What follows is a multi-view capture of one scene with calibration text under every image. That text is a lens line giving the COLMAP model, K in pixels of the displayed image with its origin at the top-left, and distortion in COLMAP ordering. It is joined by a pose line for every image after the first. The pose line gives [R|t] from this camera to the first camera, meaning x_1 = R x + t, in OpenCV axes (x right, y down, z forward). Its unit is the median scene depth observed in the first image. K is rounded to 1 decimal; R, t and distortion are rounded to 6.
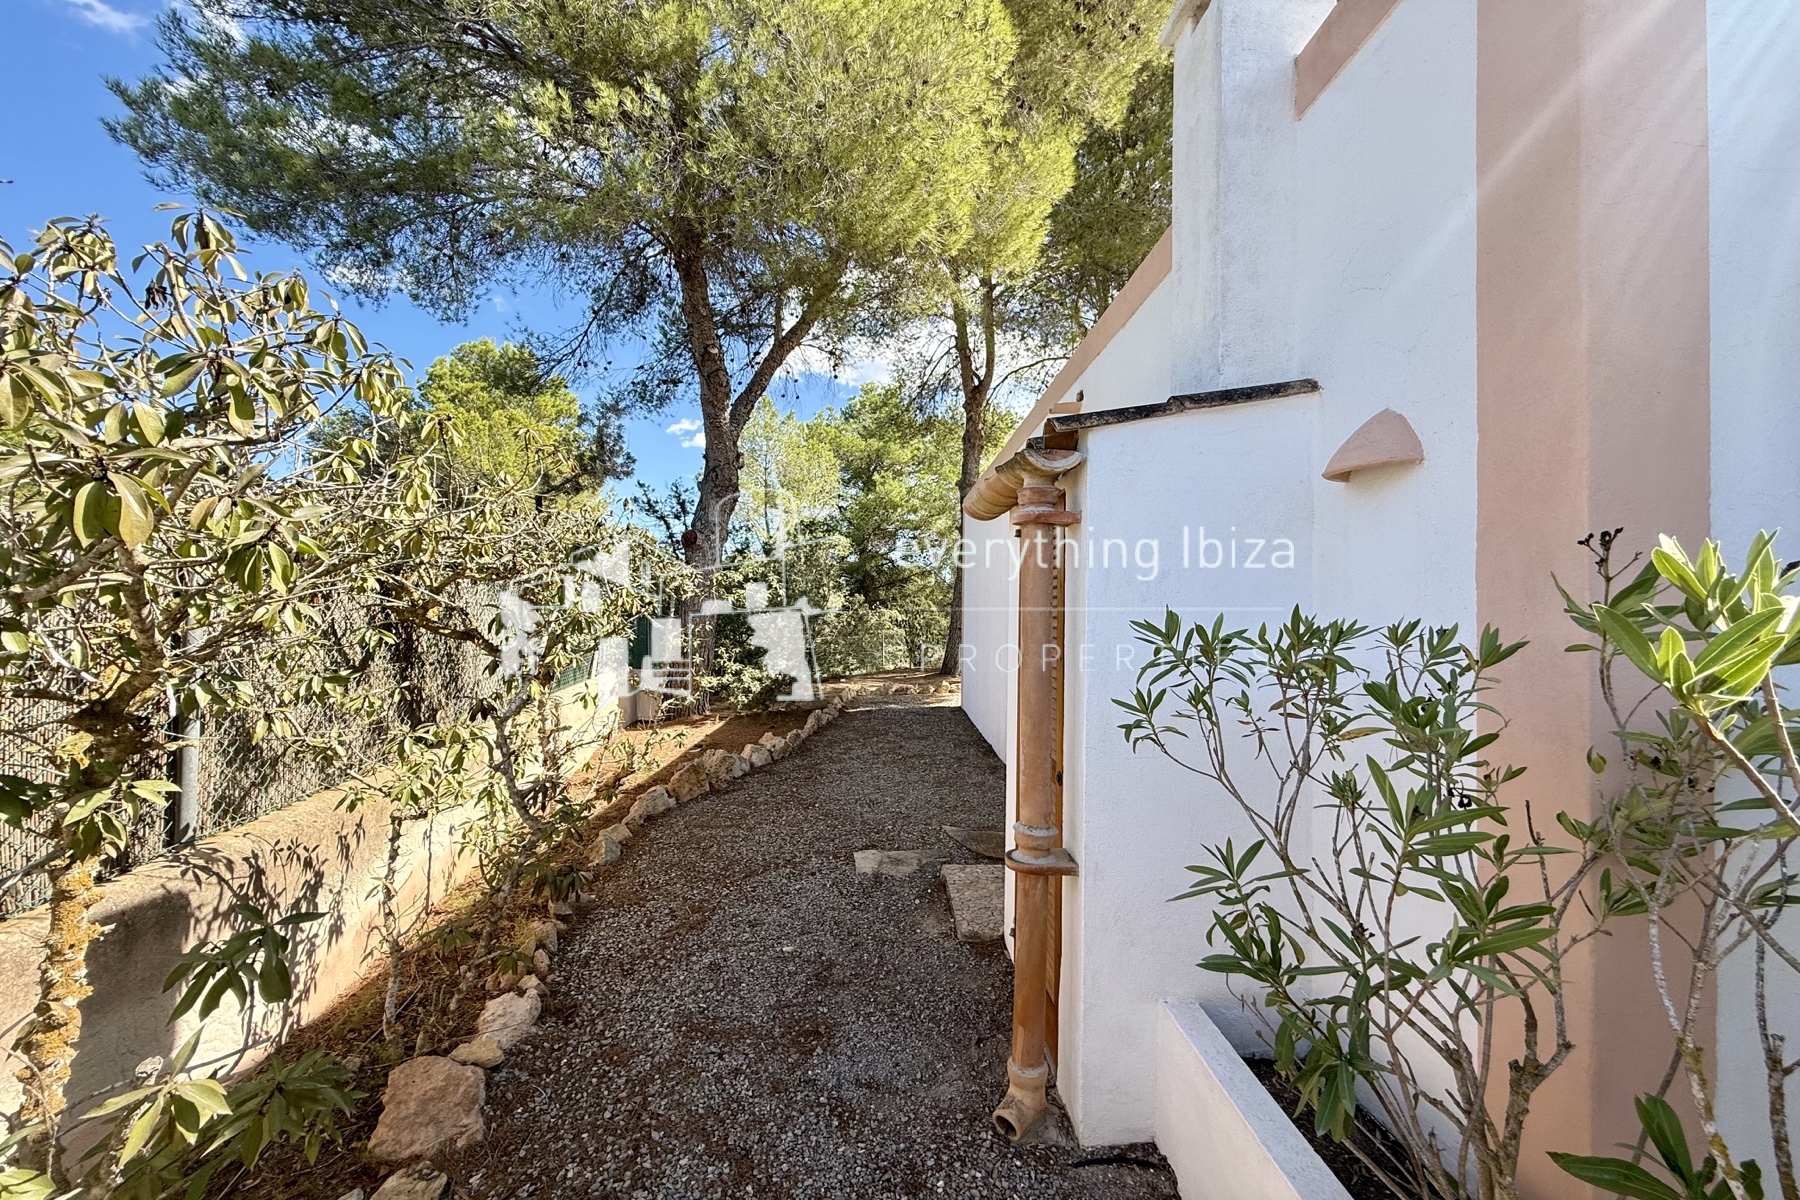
lens RADIAL K [[705.7, 0, 900.0], [0, 705.7, 600.0], [0, 0, 1]] dist [-0.000997, -0.000457]
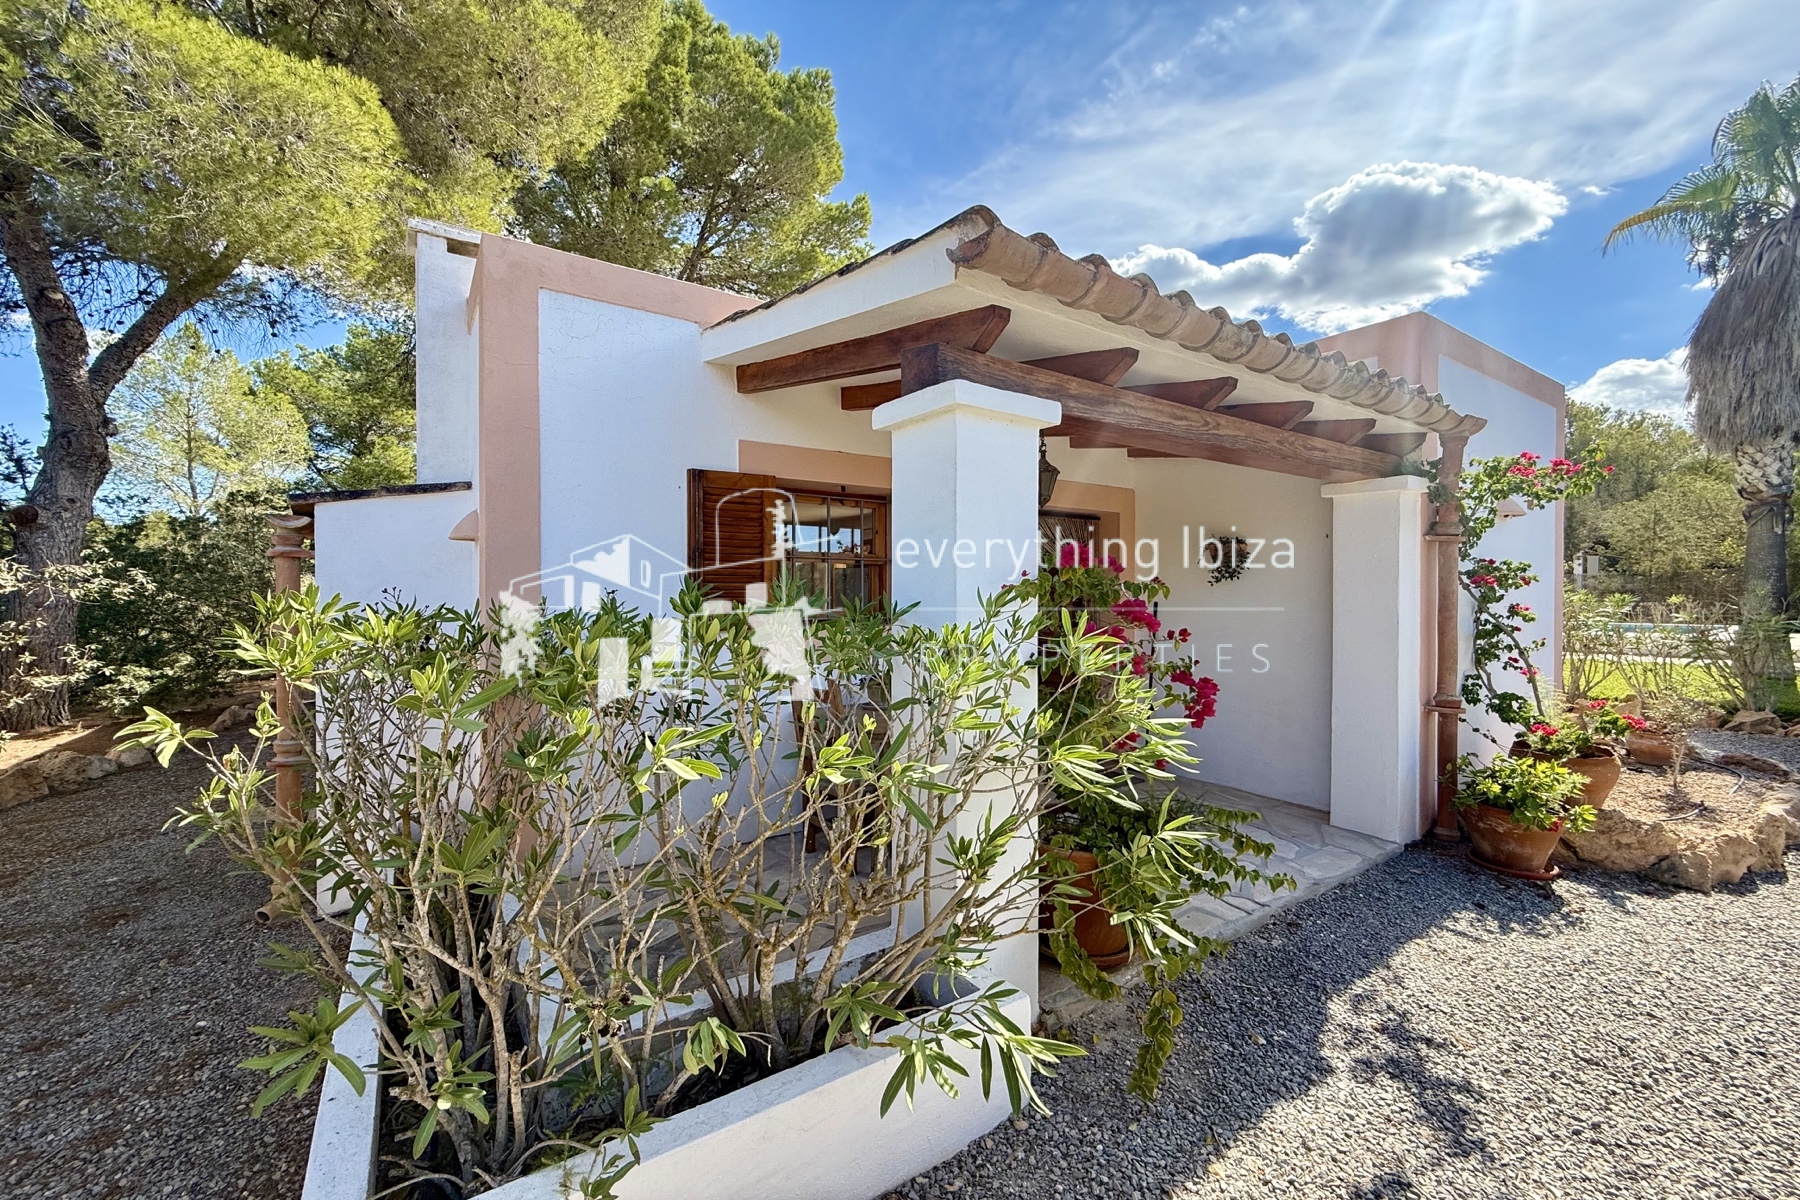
lens RADIAL K [[705.7, 0, 900.0], [0, 705.7, 600.0], [0, 0, 1]] dist [-0.000997, -0.000457]
pose [[0.837081, -0.019878, 0.546717, 0.113725], [0.002804, 0.999482, 0.032046, -0.012669], [-0.547071, -0.025292, 0.836704, -0.268228]]
